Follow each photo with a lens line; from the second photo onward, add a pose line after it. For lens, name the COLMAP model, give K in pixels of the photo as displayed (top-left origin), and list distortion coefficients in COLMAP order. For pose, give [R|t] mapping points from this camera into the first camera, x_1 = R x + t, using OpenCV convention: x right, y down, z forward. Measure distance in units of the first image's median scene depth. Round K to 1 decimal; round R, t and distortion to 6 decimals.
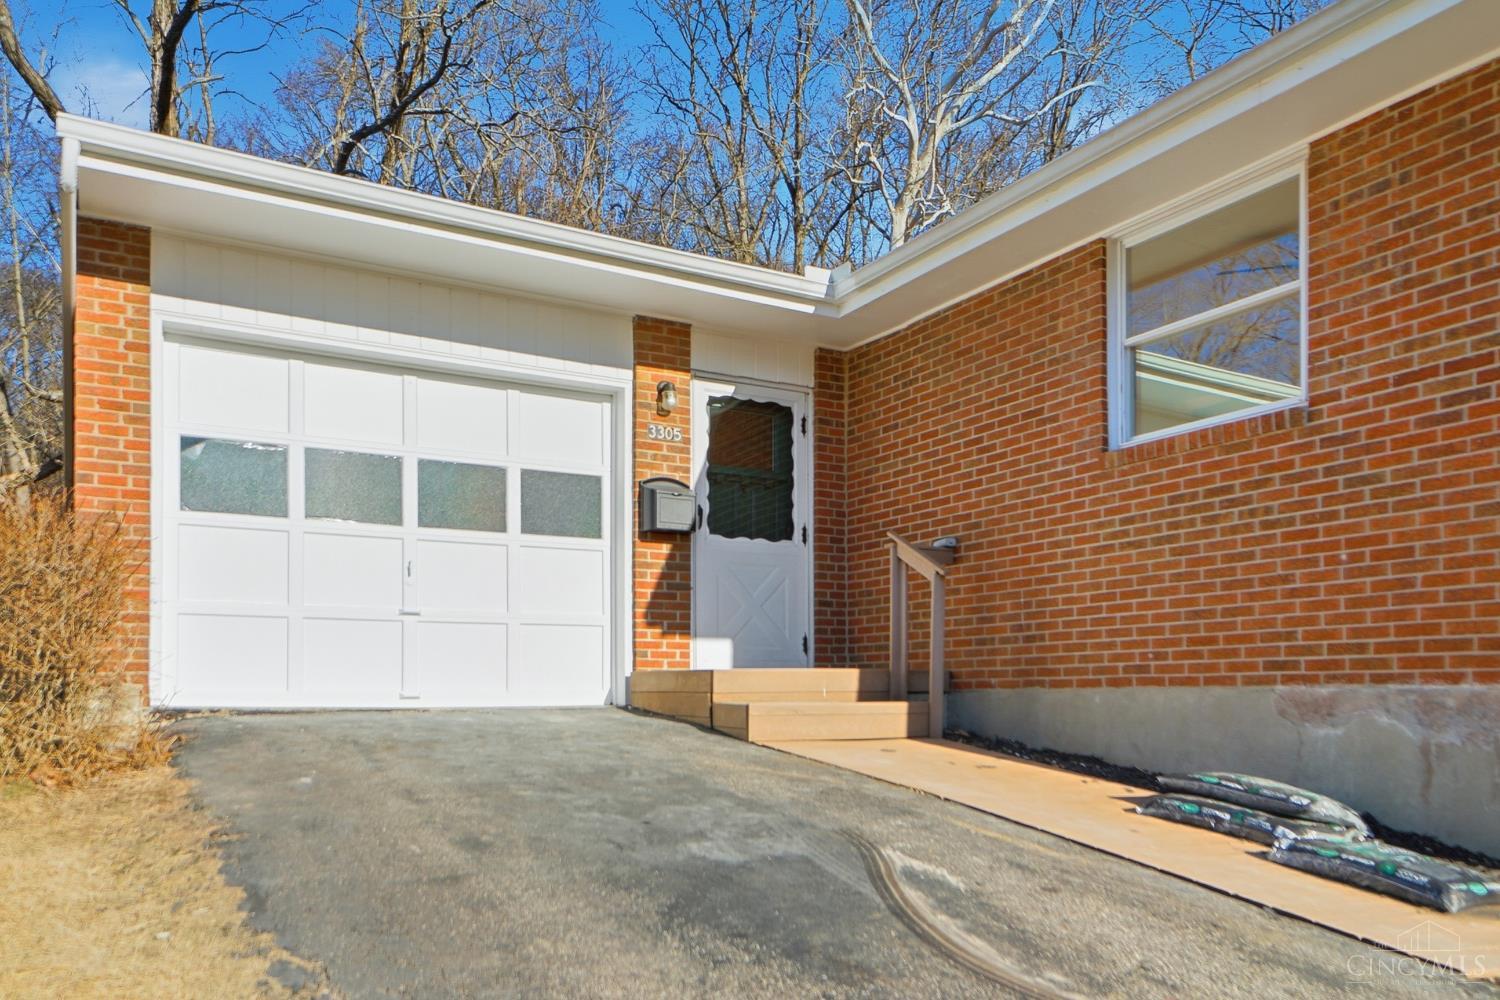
lens RADIAL K [[1176.4, 0, 750.0], [0, 1176.4, 500.0], [0, 0, 1]] dist [0.004641, -0.001551]
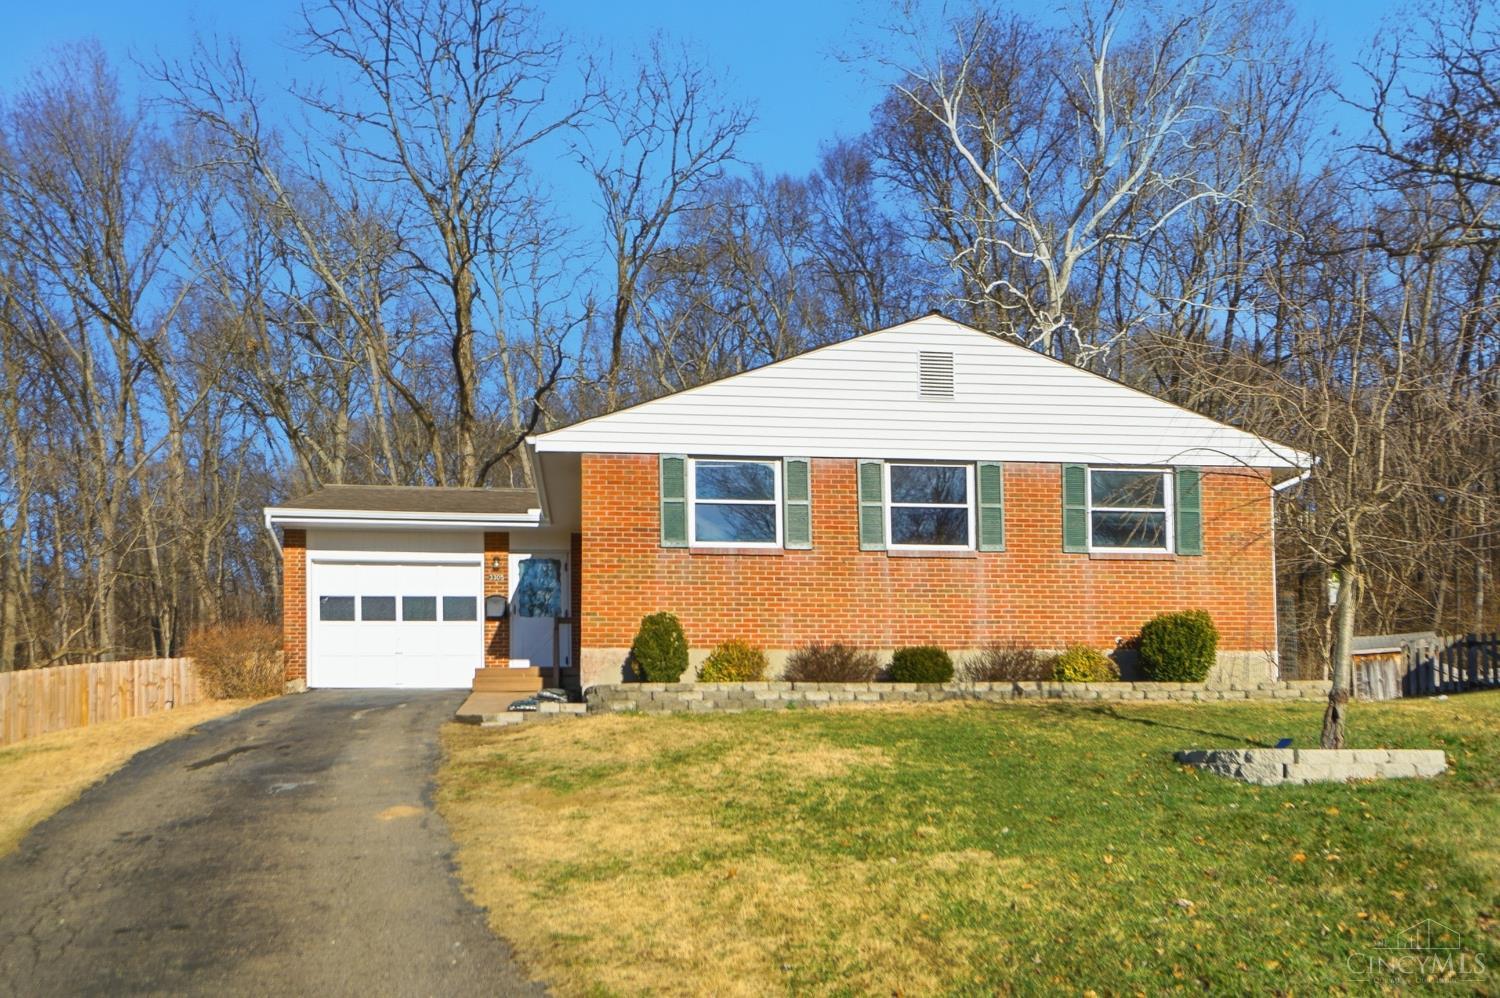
lens RADIAL K [[1161.3, 0, 750.0], [0, 1161.3, 499.0], [0, 0, 1]] dist [-0.004950, 0.051719]
pose [[0.918175, -0.098053, -0.383850, 1.396980], [0.075811, 0.994469, -0.072691, -0.002128], [0.388855, 0.037643, 0.920530, -1.080241]]
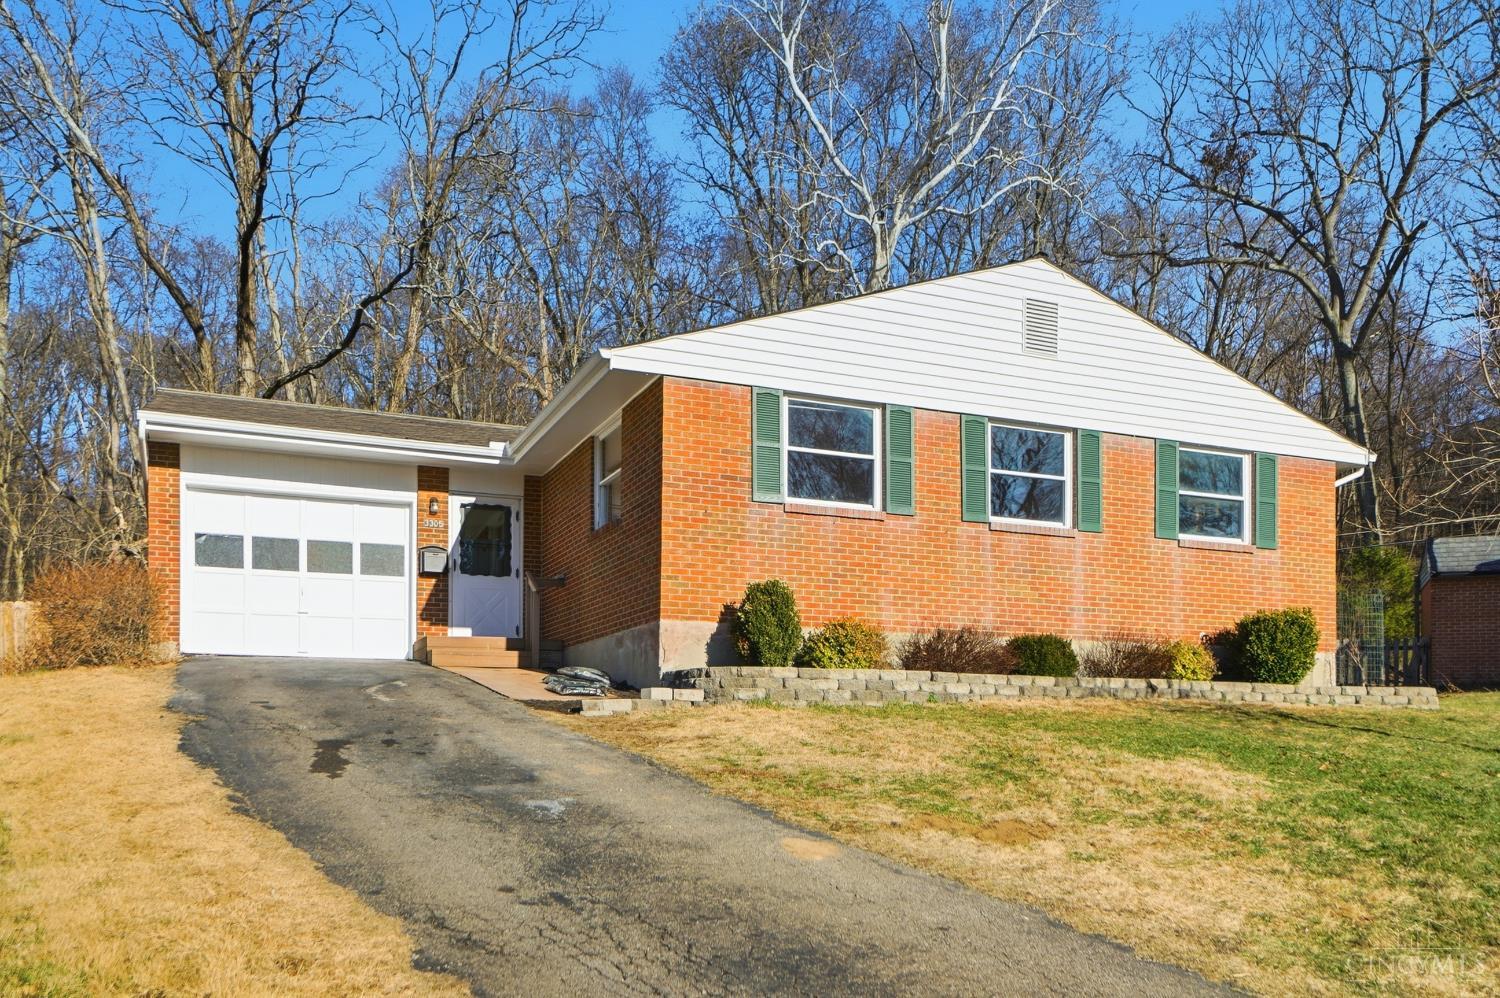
lens RADIAL K [[1227.0, 0, 745.2], [0, 1227.0, 514.0], [0, 0, 1]] dist [0.021574, 0.008340]
pose [[0.992143, -0.018199, -0.123781, 0.718092], [0.015667, 0.999648, -0.021402, -0.020176], [0.124127, 0.019294, 0.992079, -1.017074]]
